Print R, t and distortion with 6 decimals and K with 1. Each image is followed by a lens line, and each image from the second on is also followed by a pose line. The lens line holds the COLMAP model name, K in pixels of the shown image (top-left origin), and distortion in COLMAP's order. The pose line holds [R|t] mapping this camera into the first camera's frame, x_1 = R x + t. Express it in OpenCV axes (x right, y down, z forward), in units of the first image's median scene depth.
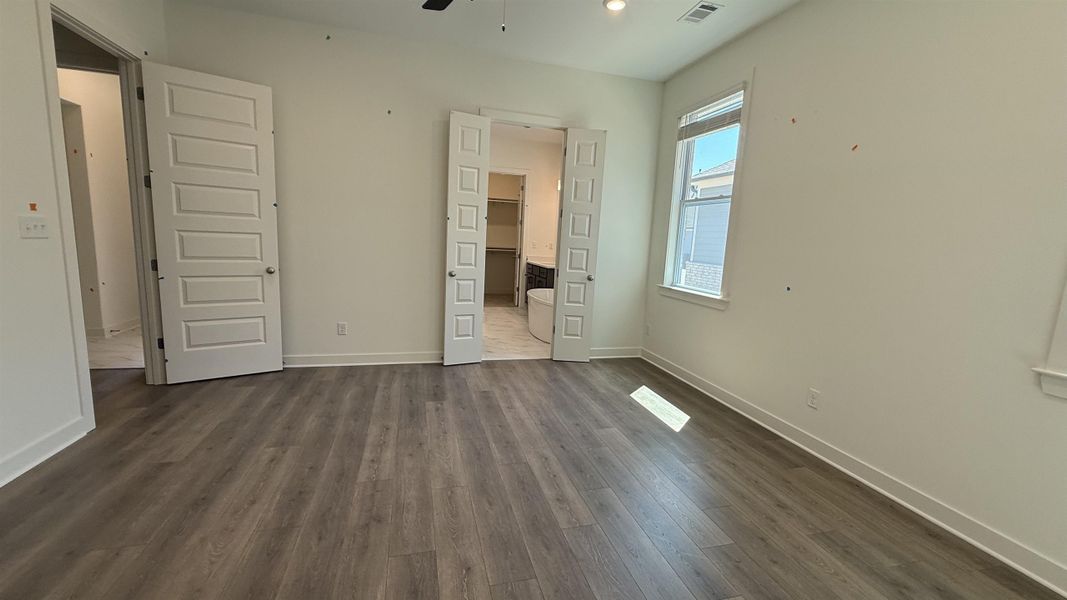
lens RADIAL K [[426.8, 0, 535.1], [0, 426.8, 305.8], [0, 0, 1]] dist [0.000592, 0.000091]
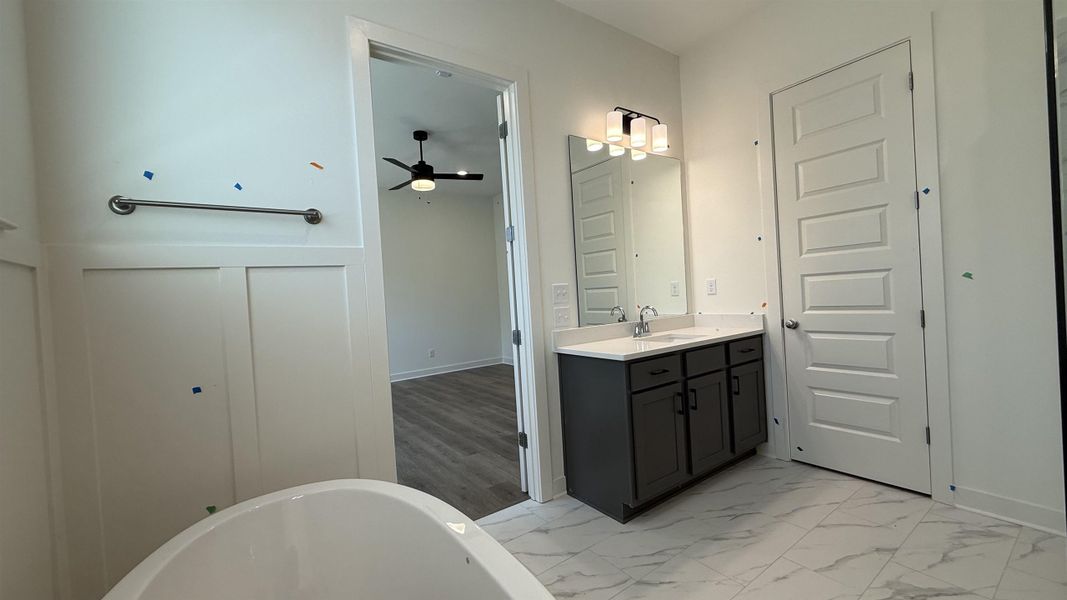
lens RADIAL K [[426.8, 0, 536.4], [0, 426.8, 296.6], [0, 0, 1]] dist [0.000592, 0.000091]
pose [[-0.938722, 0.009111, -0.344555, 0.084300], [-0.040815, 0.989679, 0.137368, -0.318752], [0.342251, 0.143013, -0.928661, 2.202679]]
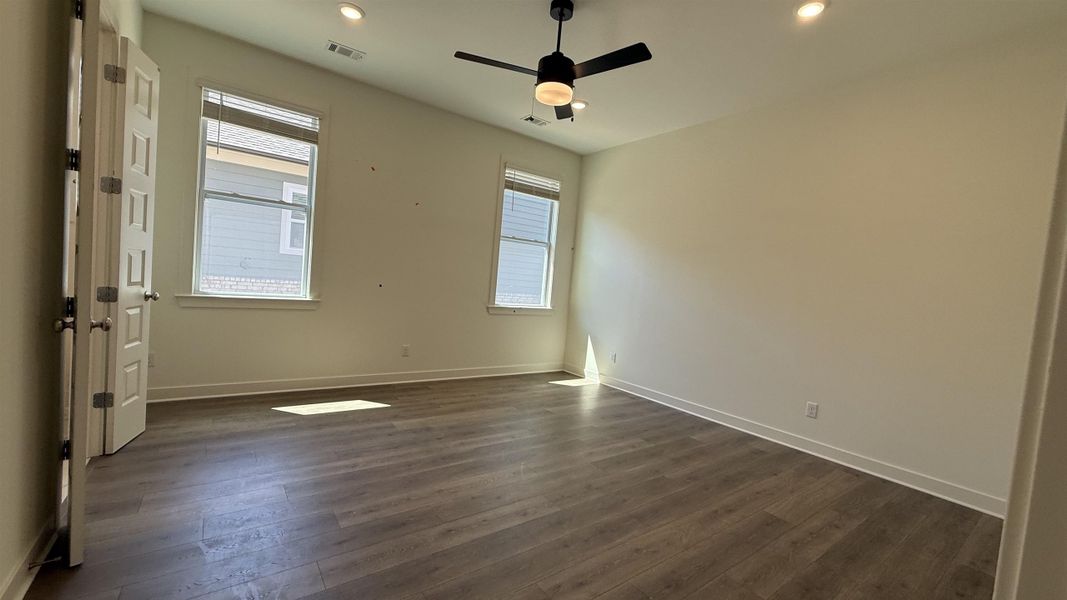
lens RADIAL K [[426.8, 0, 533.1], [0, 426.8, 302.3], [0, 0, 1]] dist [0.000592, 0.000091]
pose [[-0.352957, -0.129884, 0.926581, -0.945927], [0.049094, 0.986383, 0.156968, -0.184682], [-0.934351, 0.100893, -0.341774, 1.004096]]
